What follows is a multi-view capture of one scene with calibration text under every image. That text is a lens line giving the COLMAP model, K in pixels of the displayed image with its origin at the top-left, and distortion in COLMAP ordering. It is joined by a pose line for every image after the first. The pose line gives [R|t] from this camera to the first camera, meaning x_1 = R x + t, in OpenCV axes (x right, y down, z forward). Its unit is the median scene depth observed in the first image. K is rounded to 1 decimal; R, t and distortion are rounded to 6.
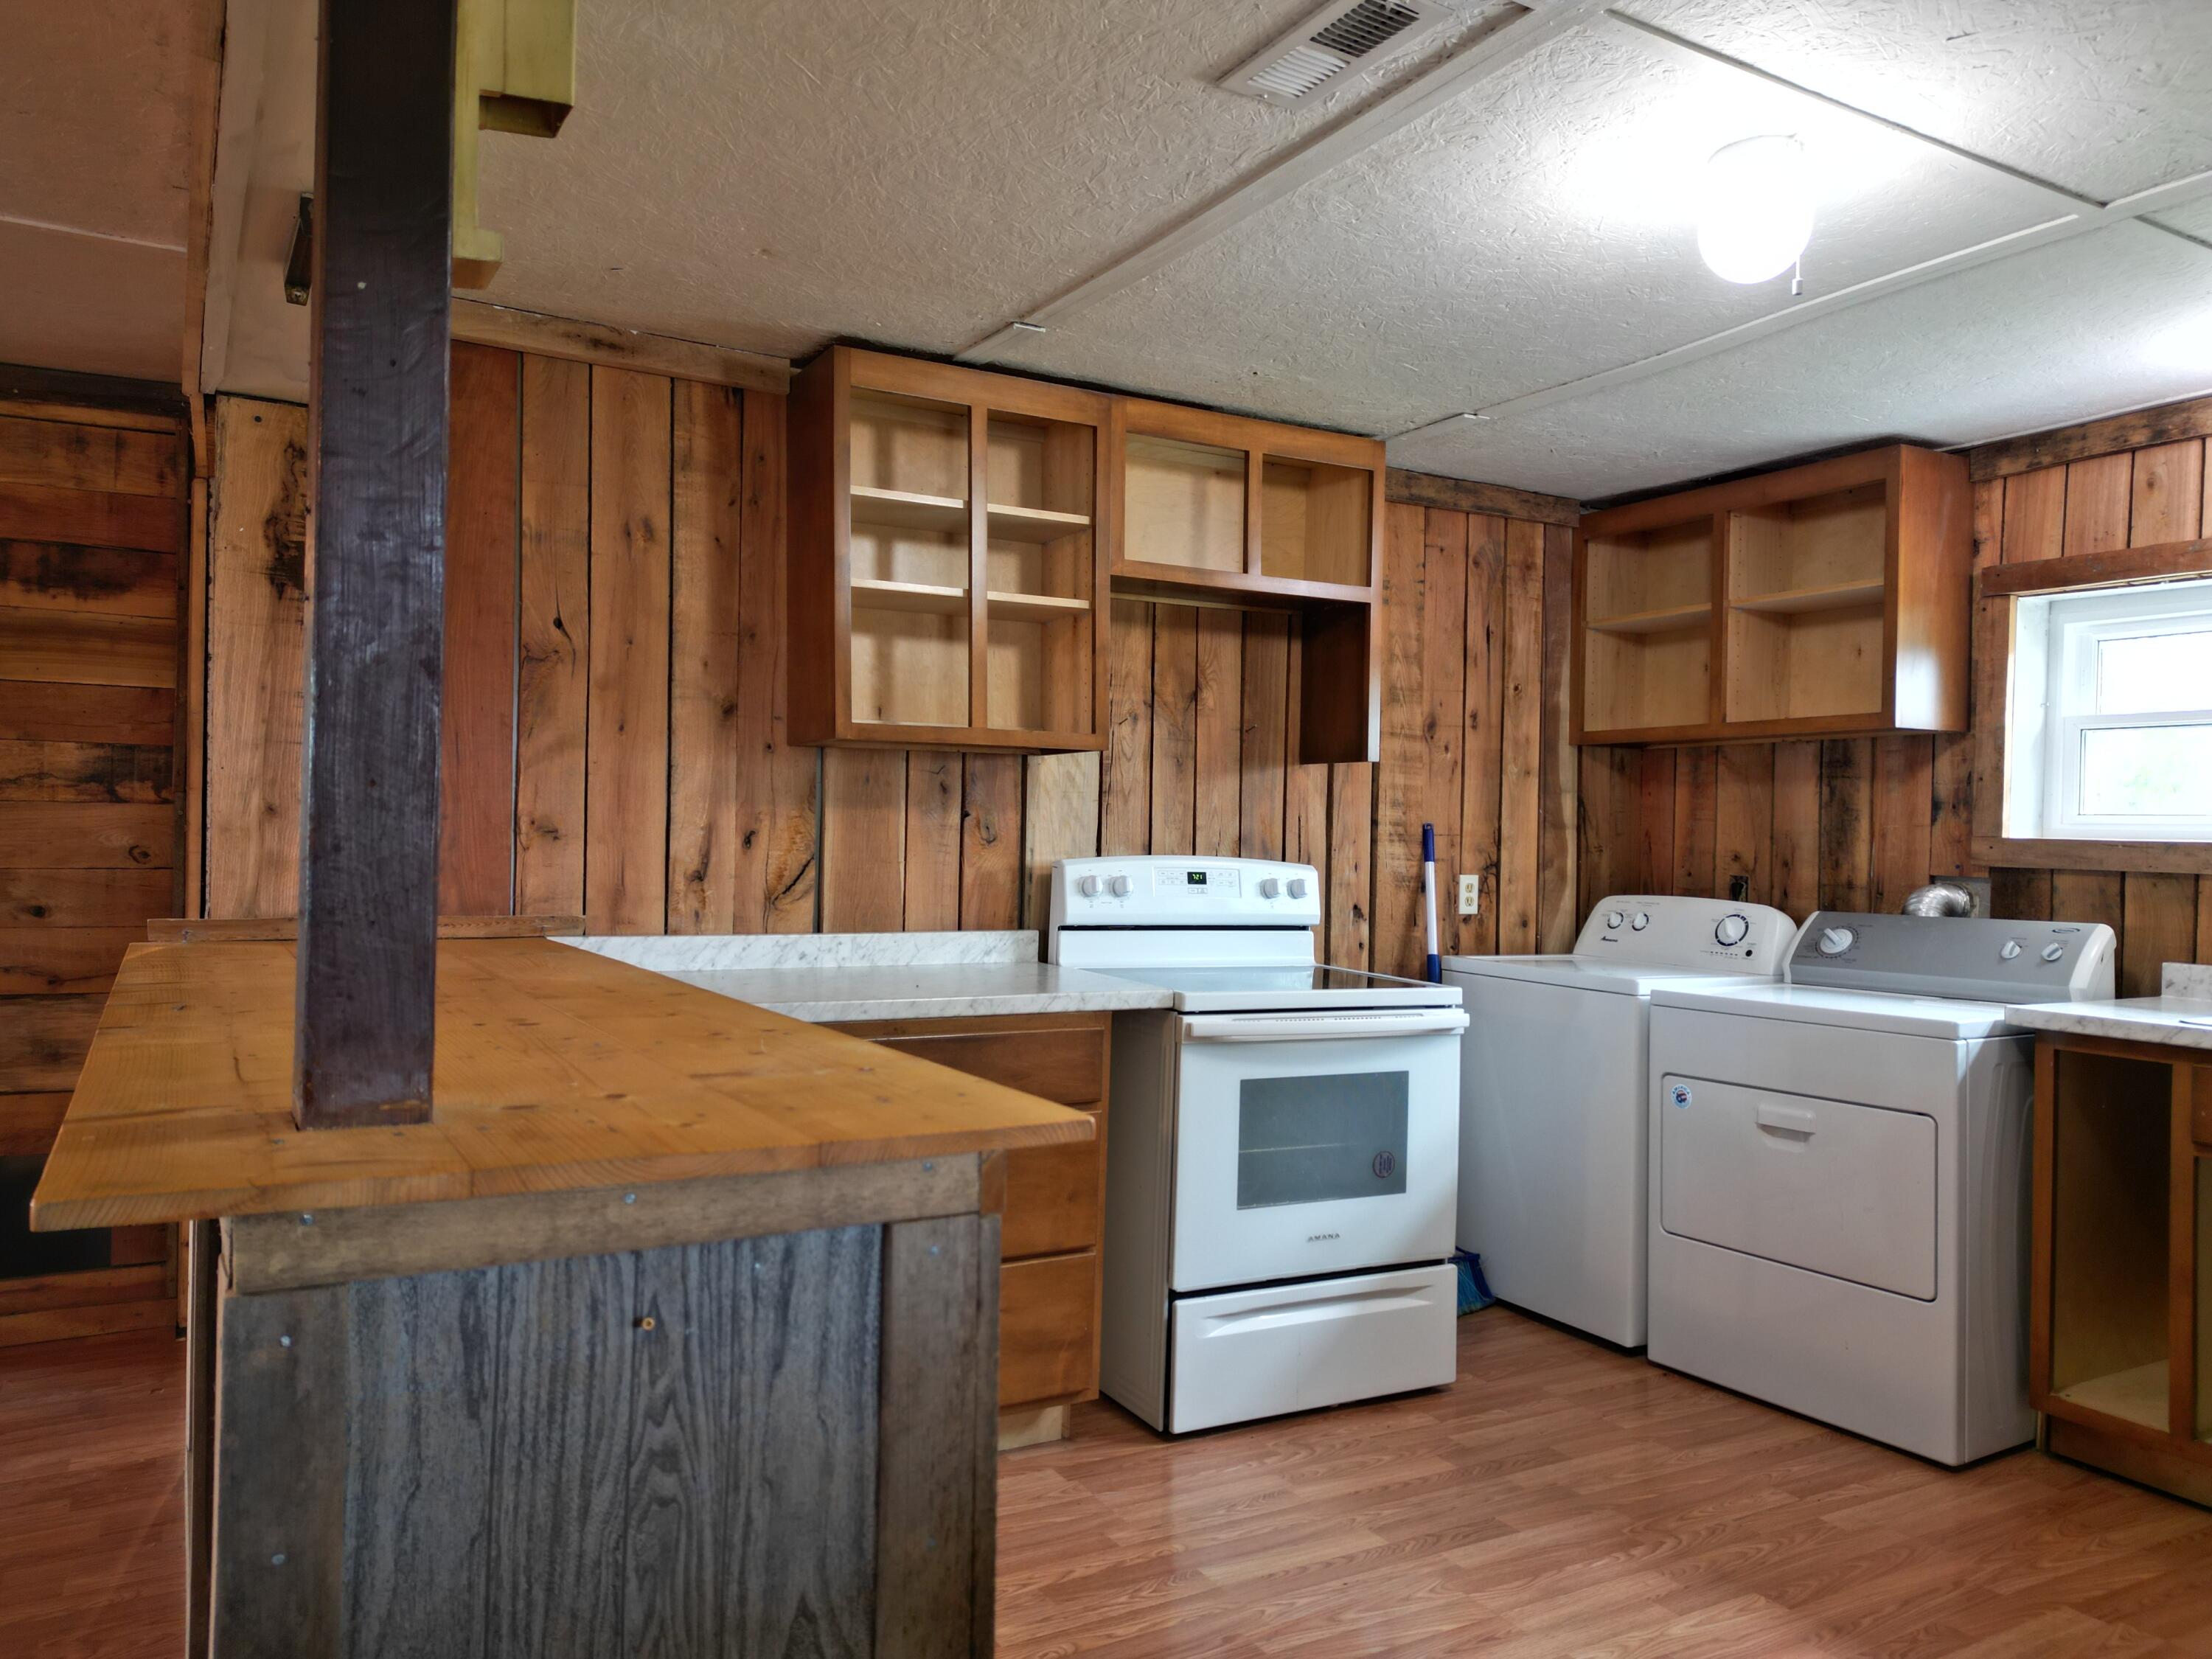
lens RADIAL K [[1617.8, 0, 1106.0], [0, 1617.8, 829.5], [0, 0, 1]] dist [0.031907, -0.000269]
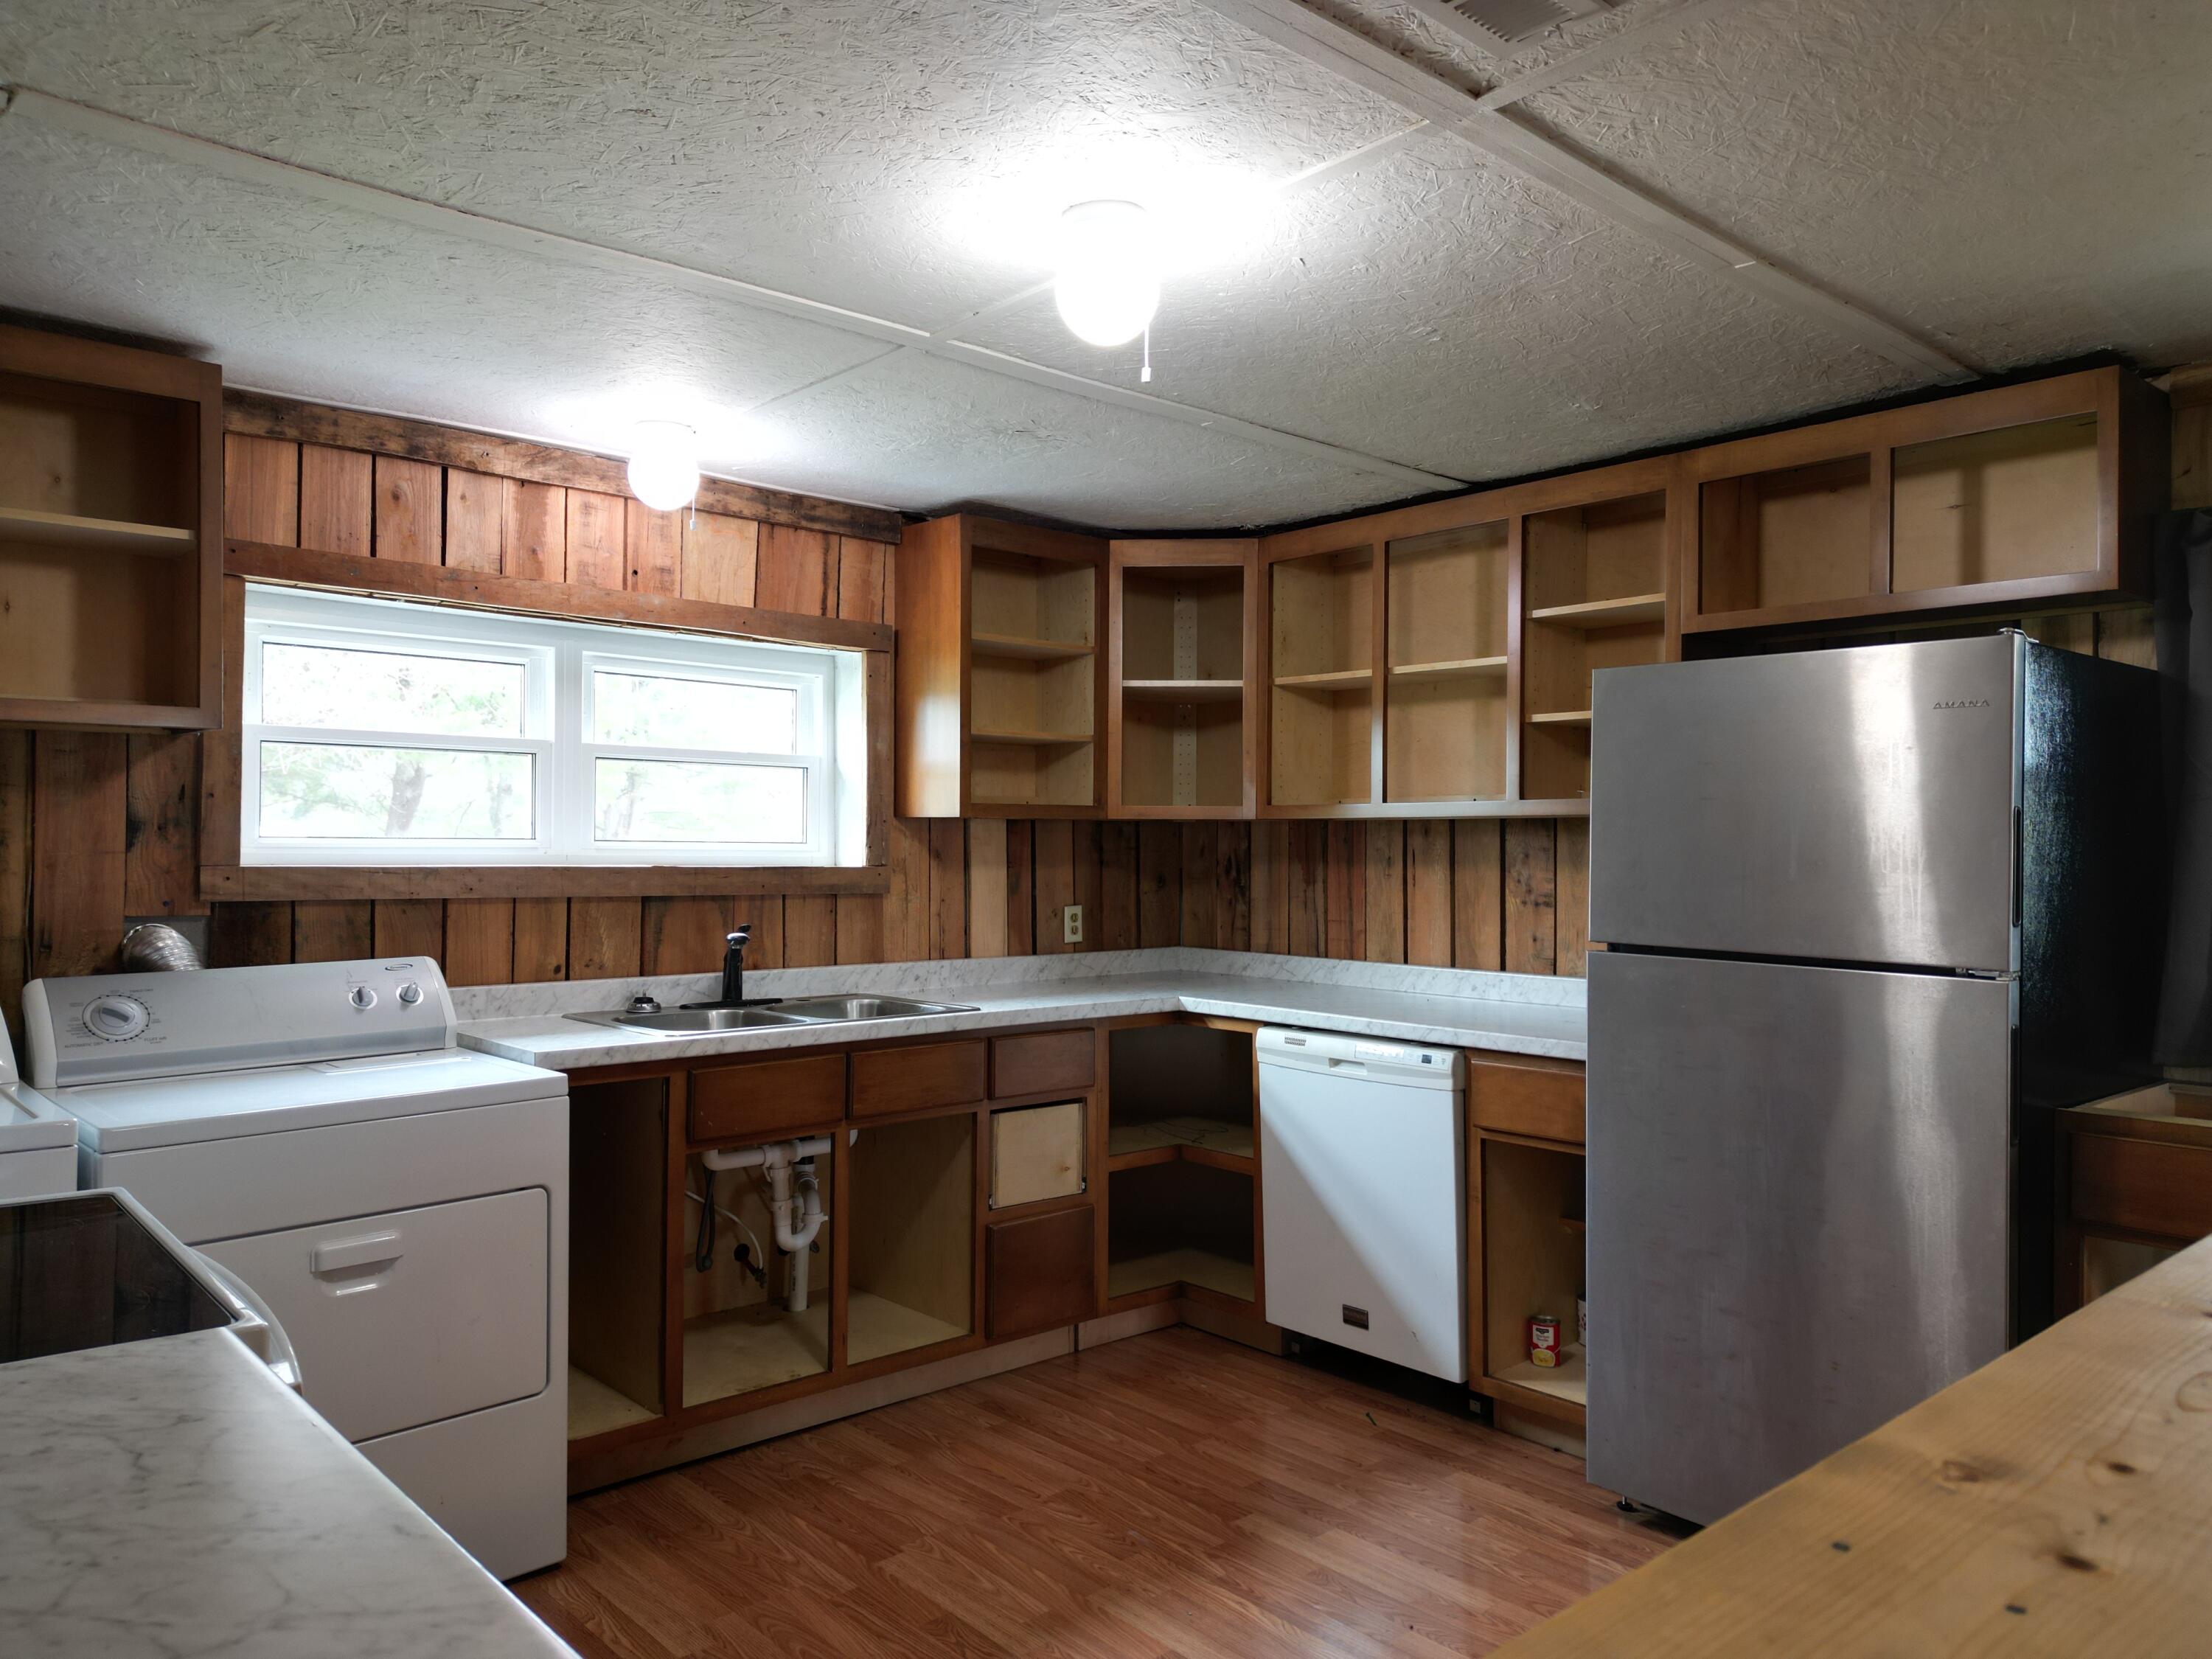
lens RADIAL K [[1537.5, 0, 1107.8], [0, 1537.5, 833.4], [0, 0, 1]] dist [0.007483, -0.000752]
pose [[-0.216291, -0.012275, 0.976252, -0.326528], [-0.011116, 0.999887, 0.010109, -0.025345], [-0.976266, -0.008666, -0.216403, 0.754096]]
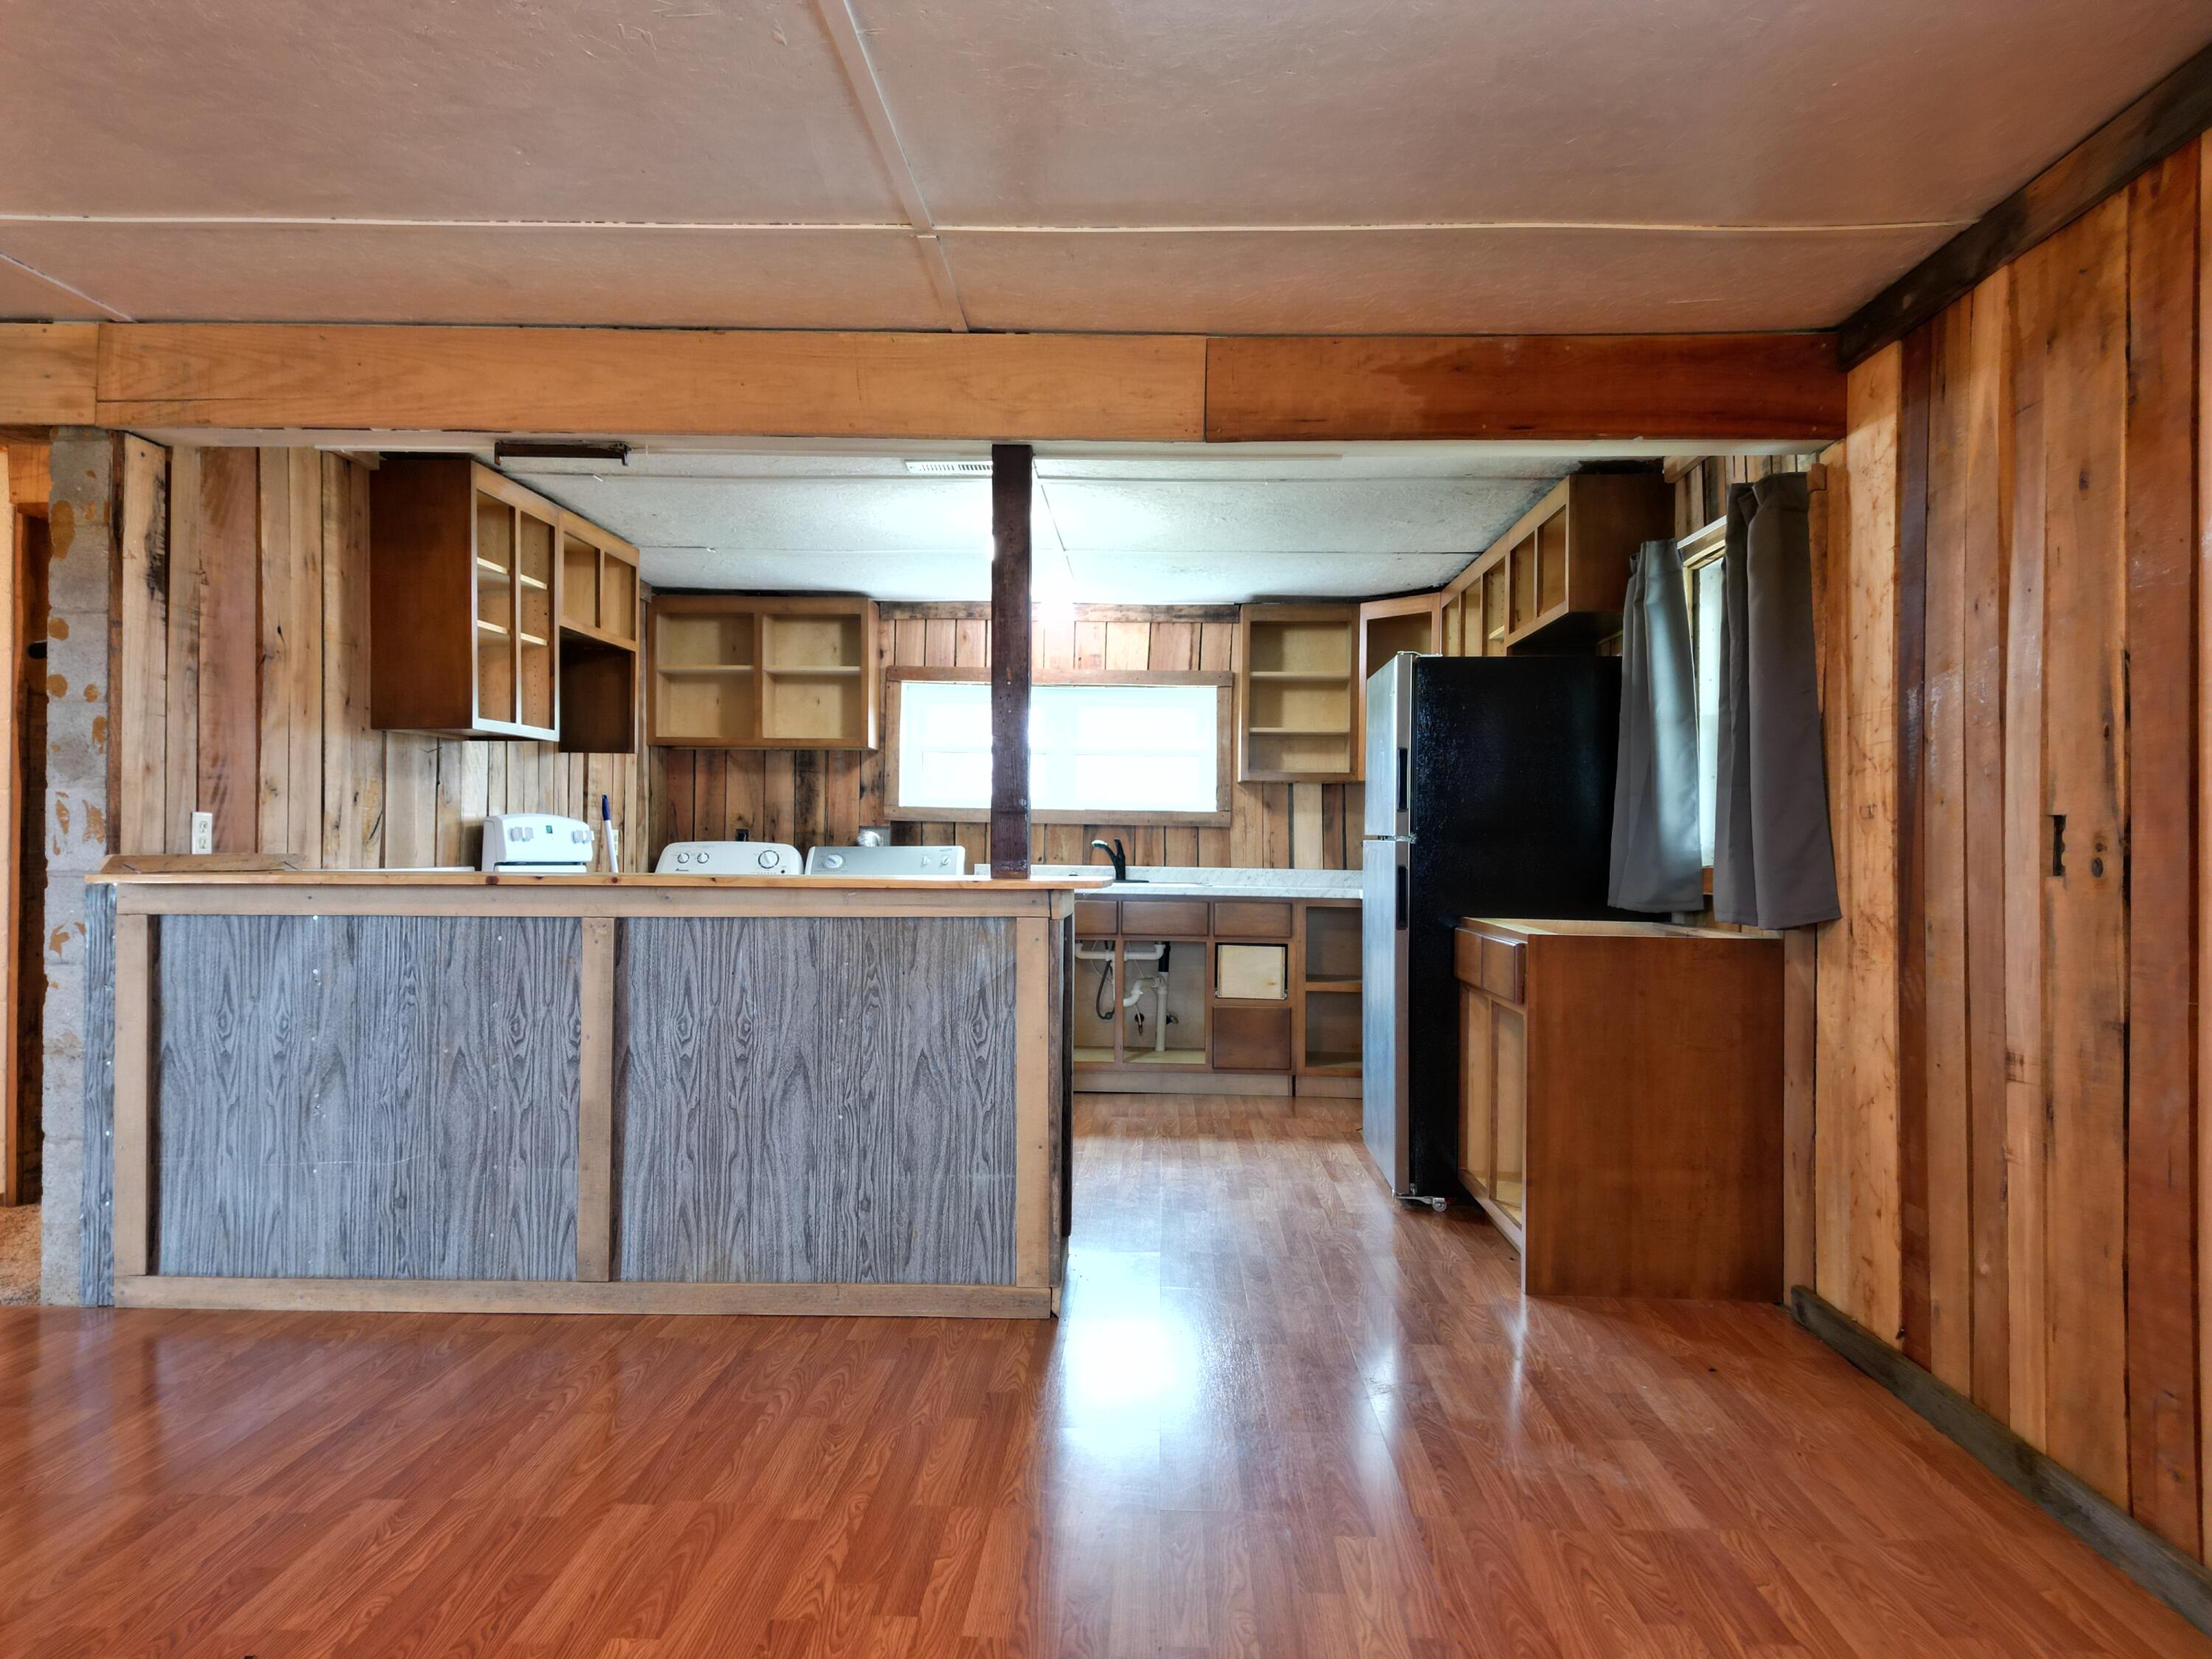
lens RADIAL K [[1537.5, 0, 1107.8], [0, 1537.5, 833.4], [0, 0, 1]] dist [0.007483, -0.000752]
pose [[0.530997, -0.007378, 0.847341, -0.894165], [-0.003346, 0.999936, 0.010803, 0.017637], [-0.847367, -0.008571, 0.530939, -0.188588]]
